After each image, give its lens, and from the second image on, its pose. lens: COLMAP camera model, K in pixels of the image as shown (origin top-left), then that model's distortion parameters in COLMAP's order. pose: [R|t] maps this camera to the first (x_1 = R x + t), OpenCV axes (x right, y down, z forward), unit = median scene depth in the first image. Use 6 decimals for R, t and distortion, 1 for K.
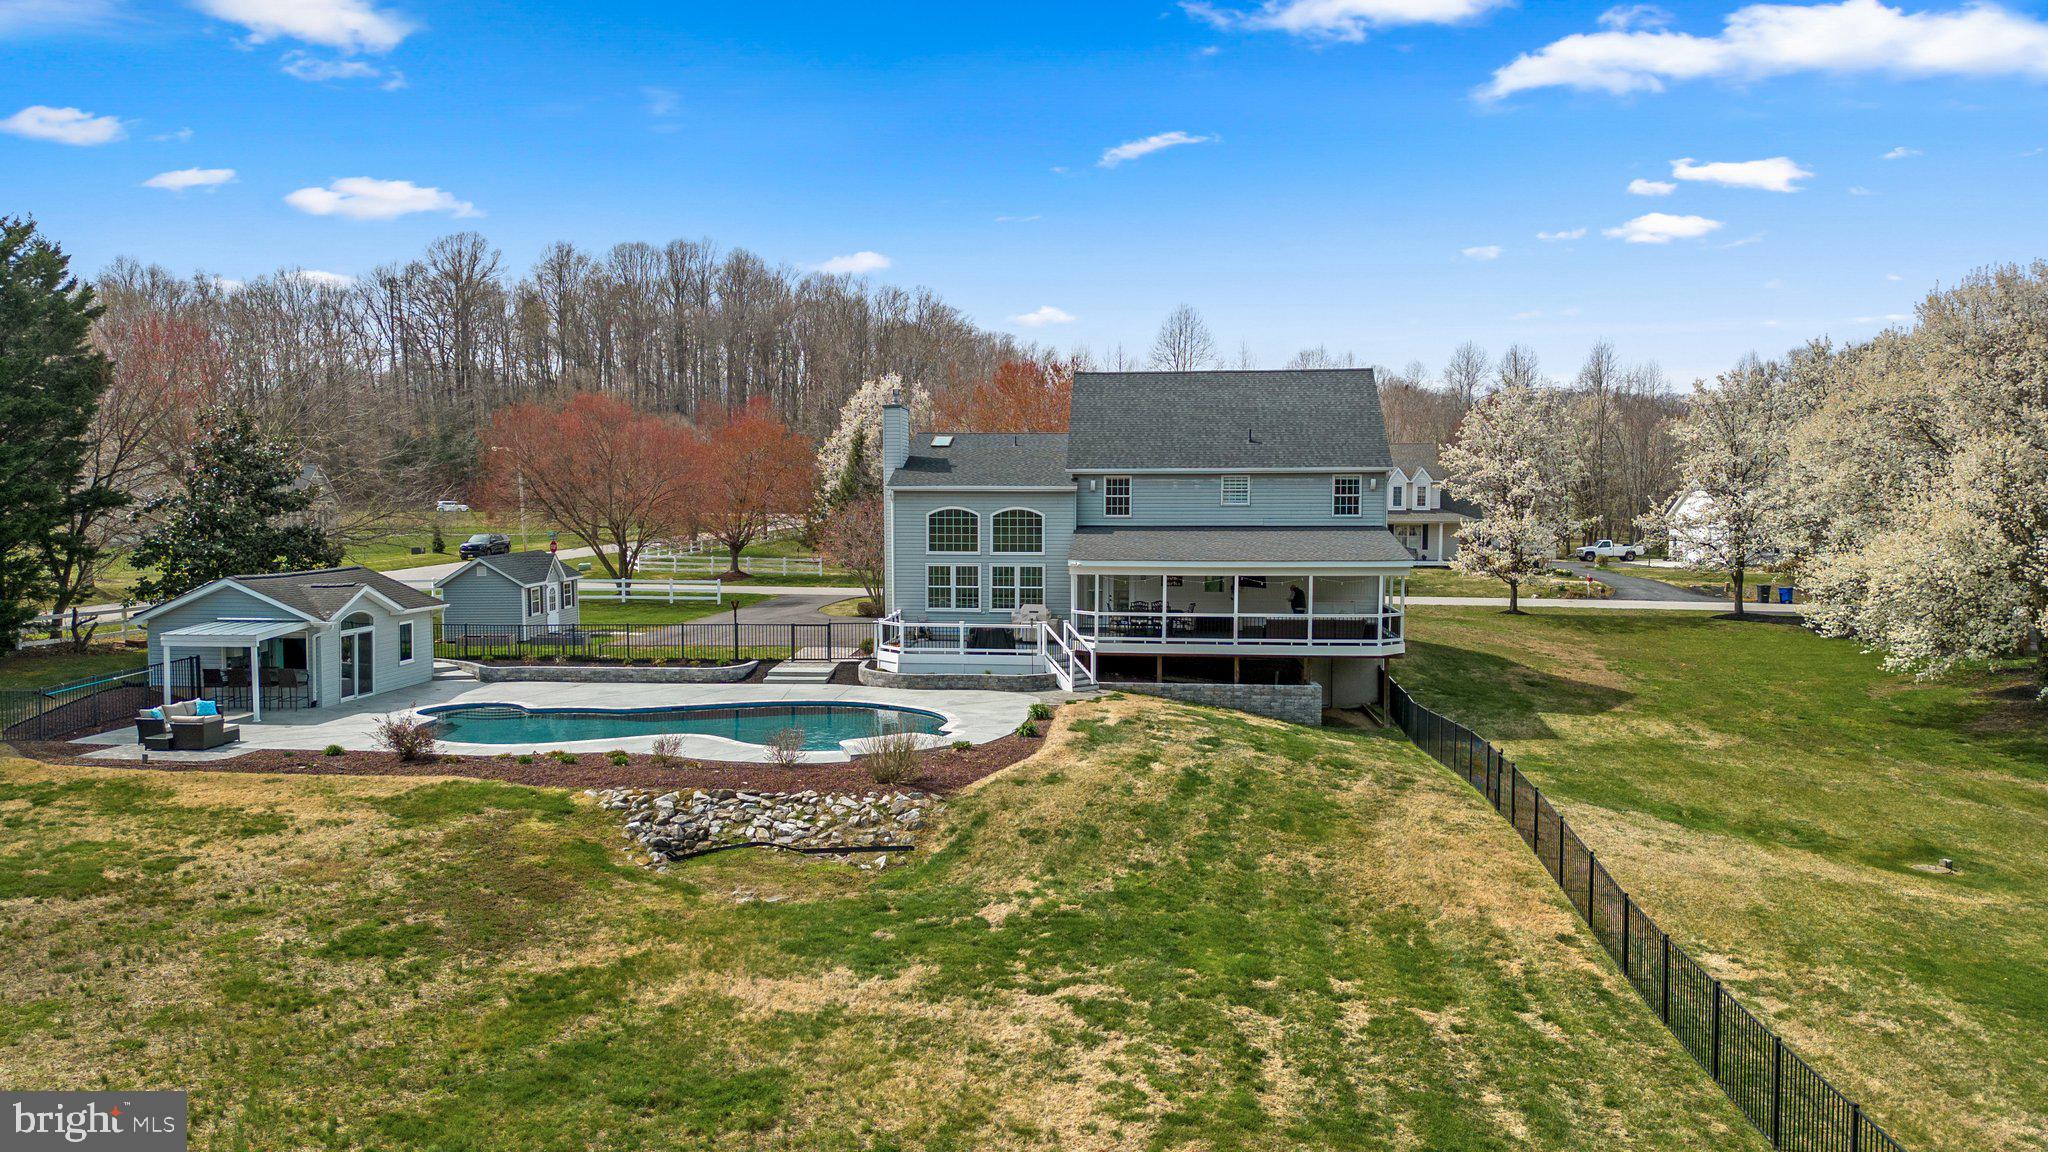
lens RADIAL K [[1428.1, 0, 1021.0], [0, 1428.1, 568.0], [0, 0, 1]] dist [0.076823, -0.074593]
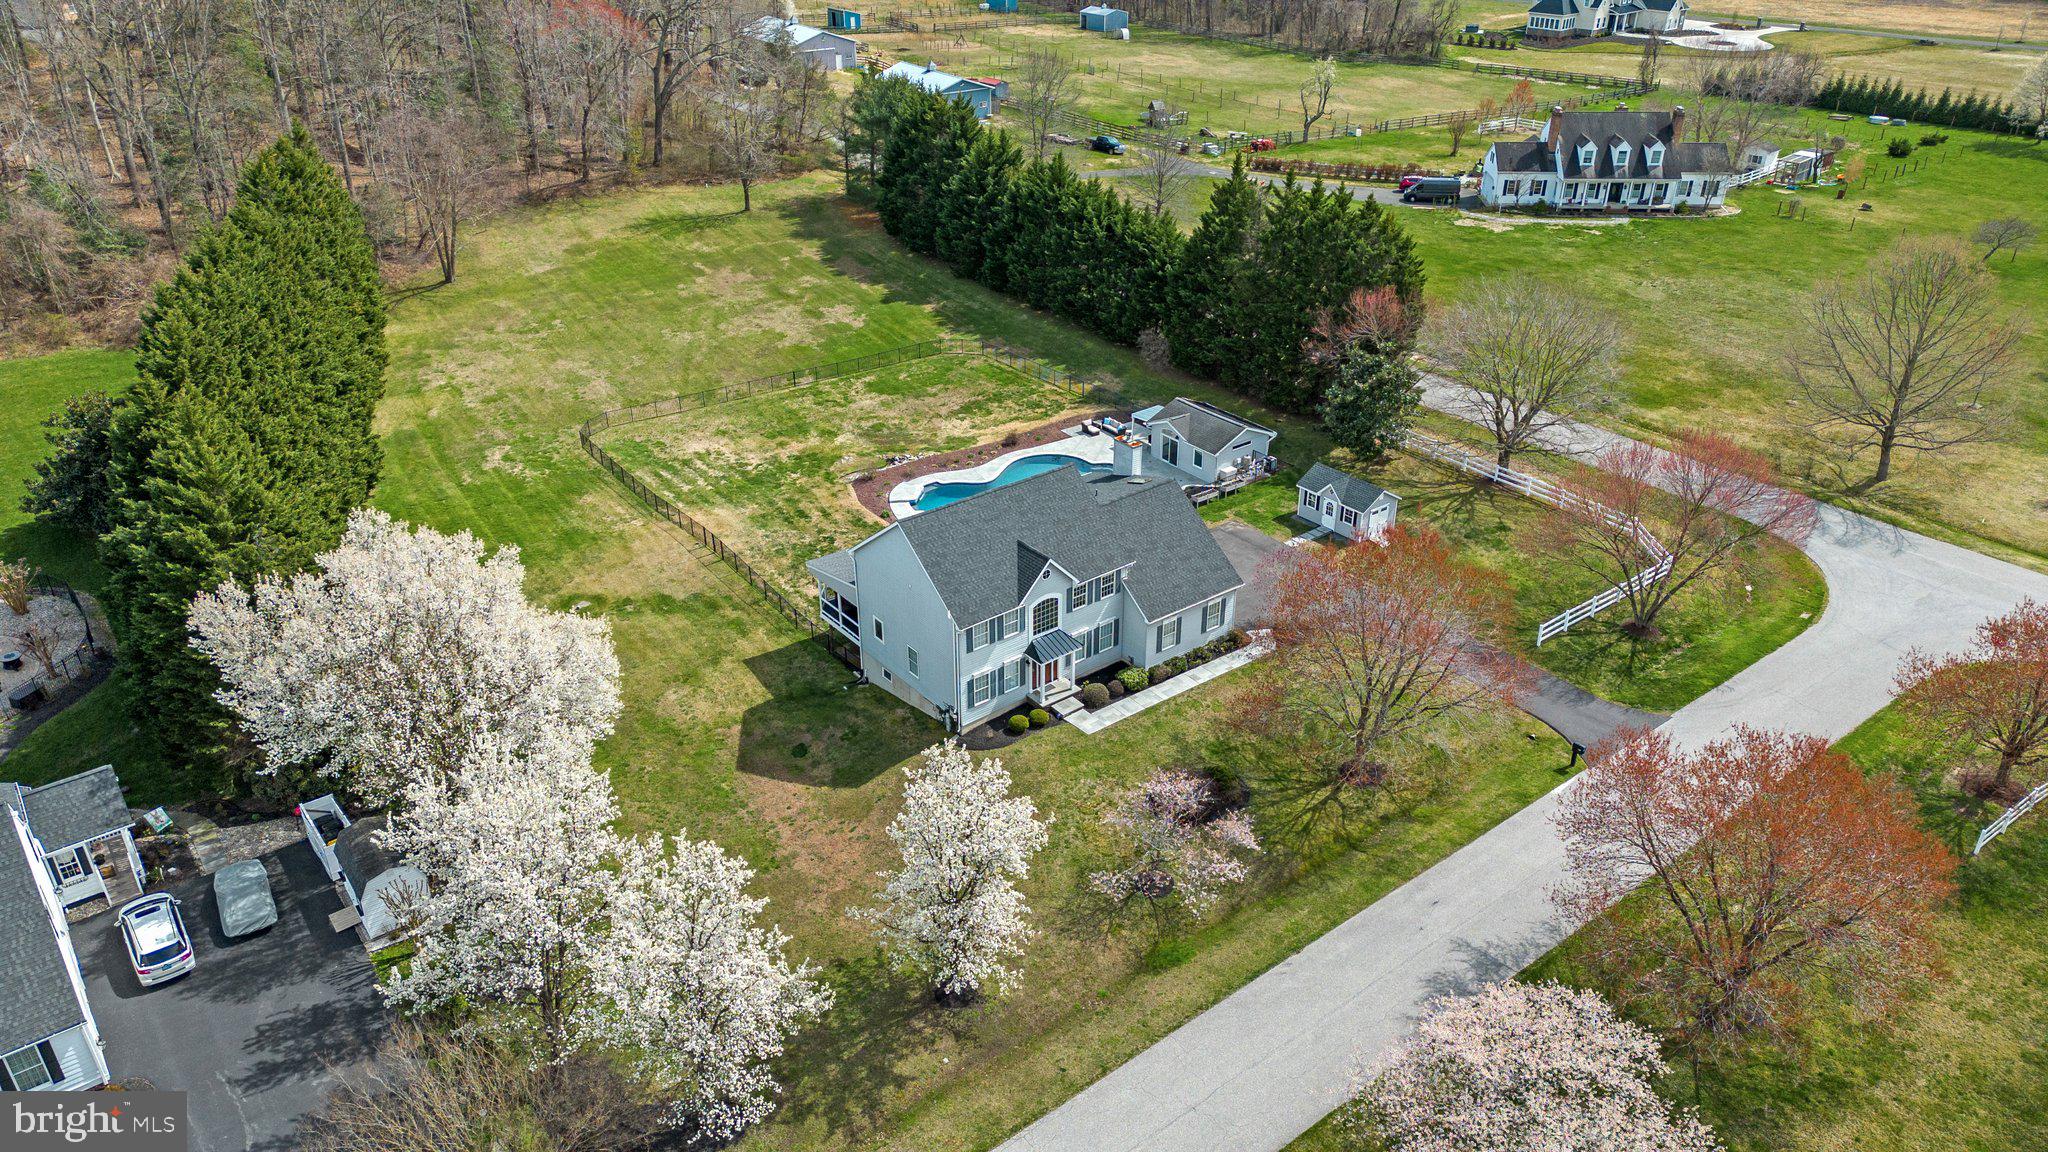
lens RADIAL K [[1428.1, 0, 1028.2], [0, 1428.1, 567.9], [0, 0, 1]] dist [0.076823, -0.074593]
pose [[-0.731085, 0.324912, -0.599956, 1.175388], [-0.034225, 0.860760, 0.507858, -0.944907], [0.681427, 0.391821, -0.618169, 2.349554]]
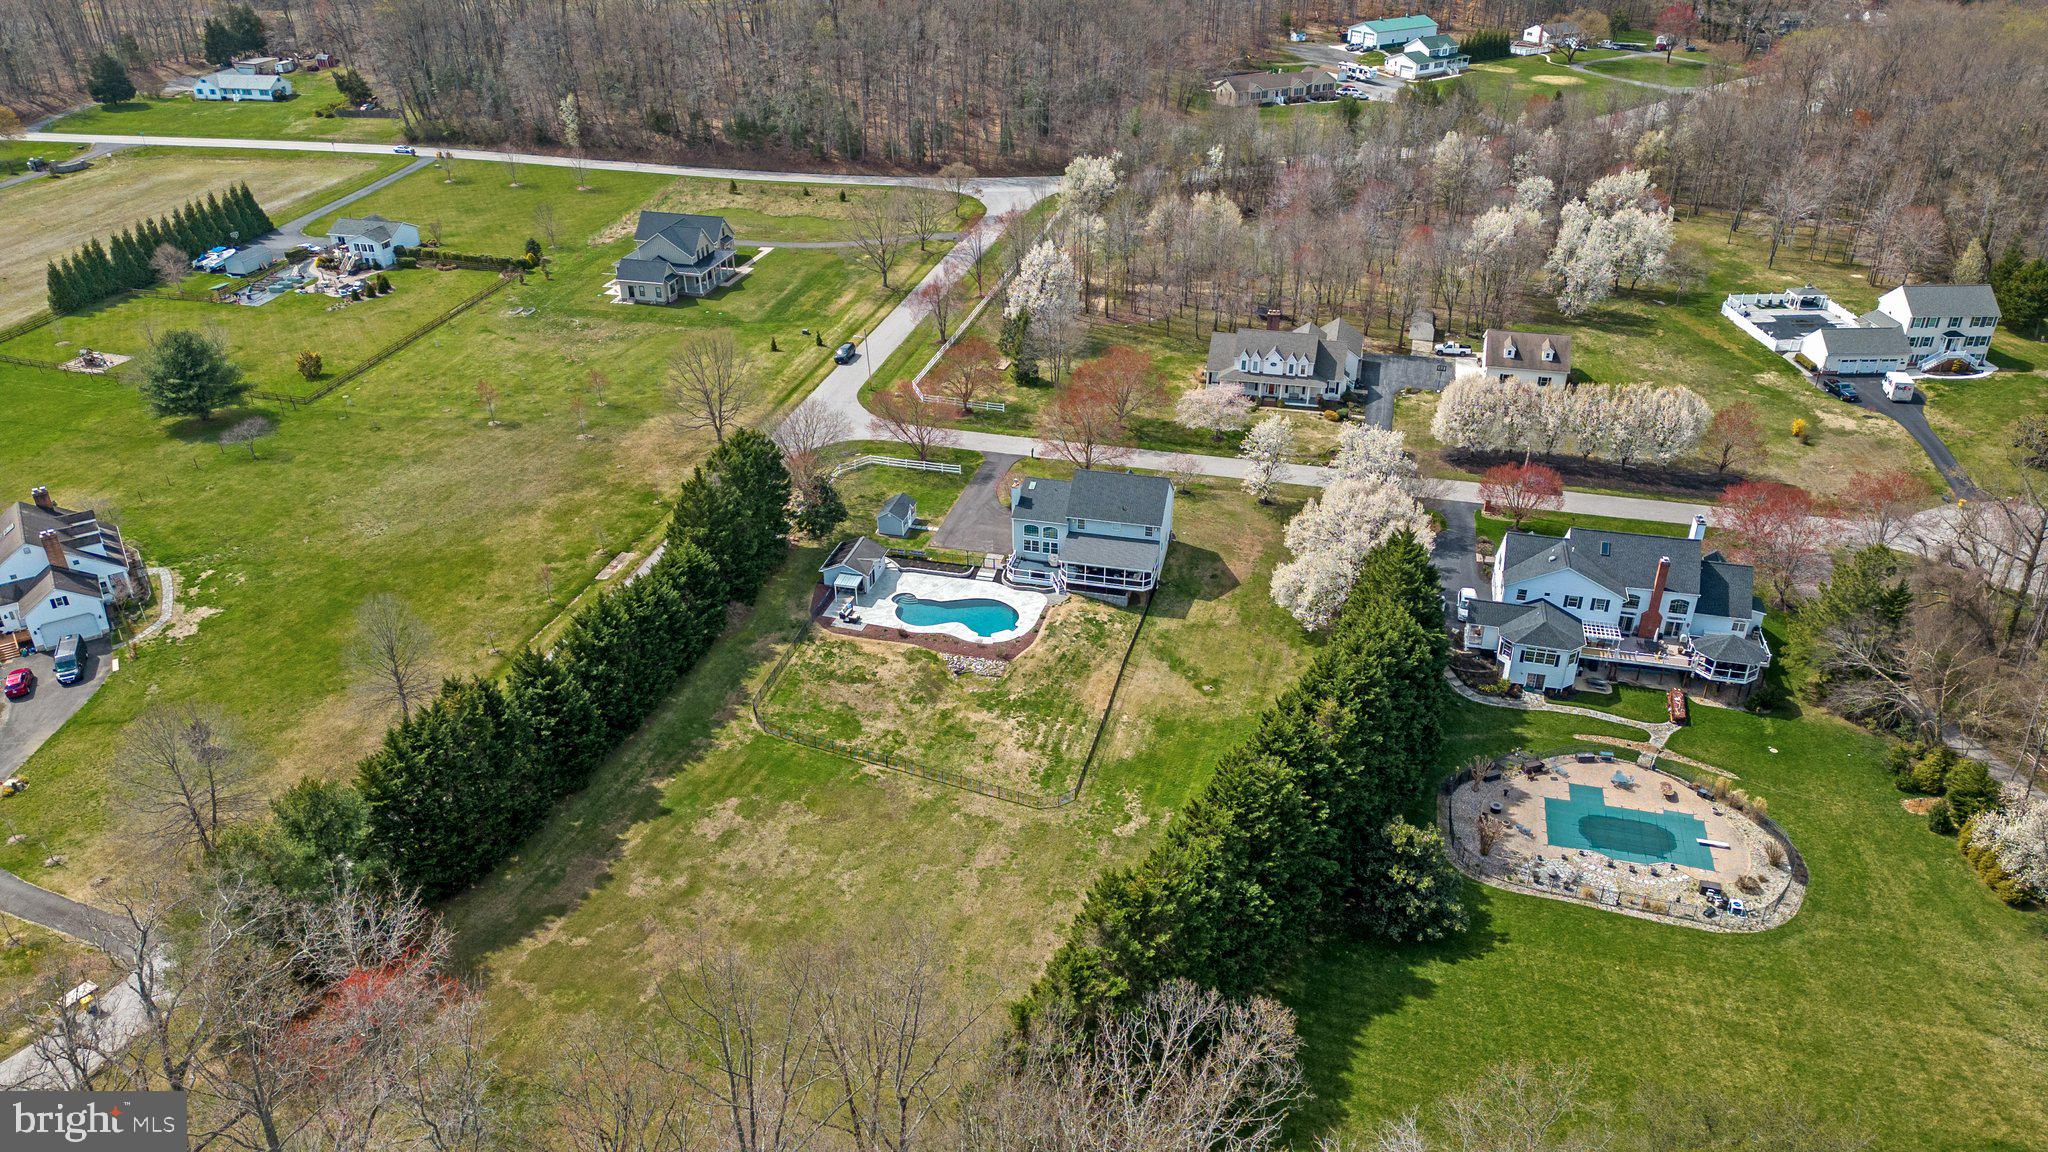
lens RADIAL K [[1428.1, 0, 1015.0], [0, 1428.1, 560.3], [0, 0, 1]] dist [0.076823, -0.074593]
pose [[0.986846, 0.069877, -0.145782, 0.462870], [-0.000584, 0.903296, 0.429017, -1.593228], [0.161662, -0.423288, 0.891455, -2.287064]]
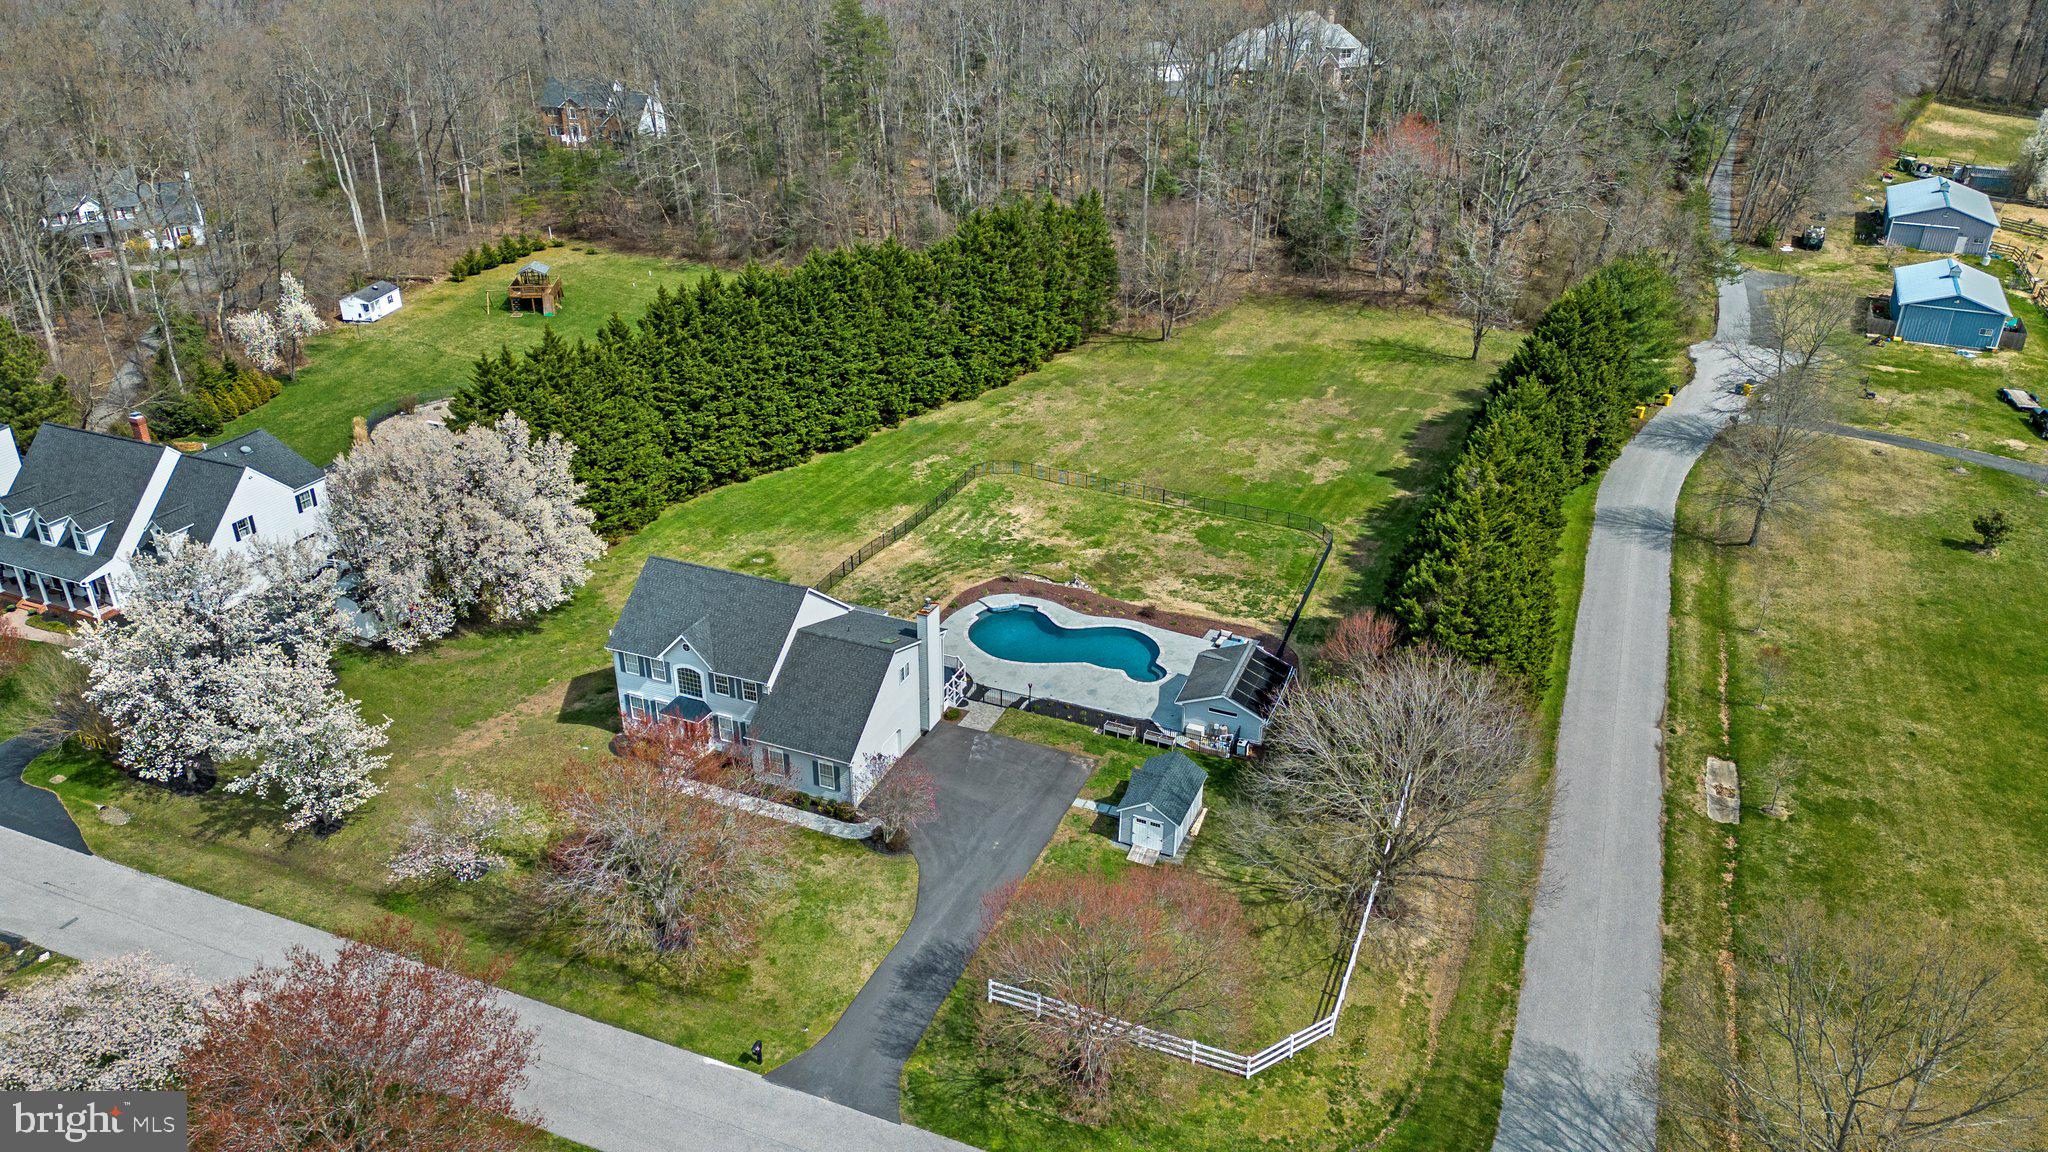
lens RADIAL K [[1428.1, 0, 1026.3], [0, 1428.1, 573.9], [0, 0, 1]] dist [0.076823, -0.074593]
pose [[-0.953825, -0.138831, 0.266351, -0.754502], [0.010715, 0.870477, 0.492092, -1.148185], [-0.300170, 0.472224, -0.828796, 2.781605]]
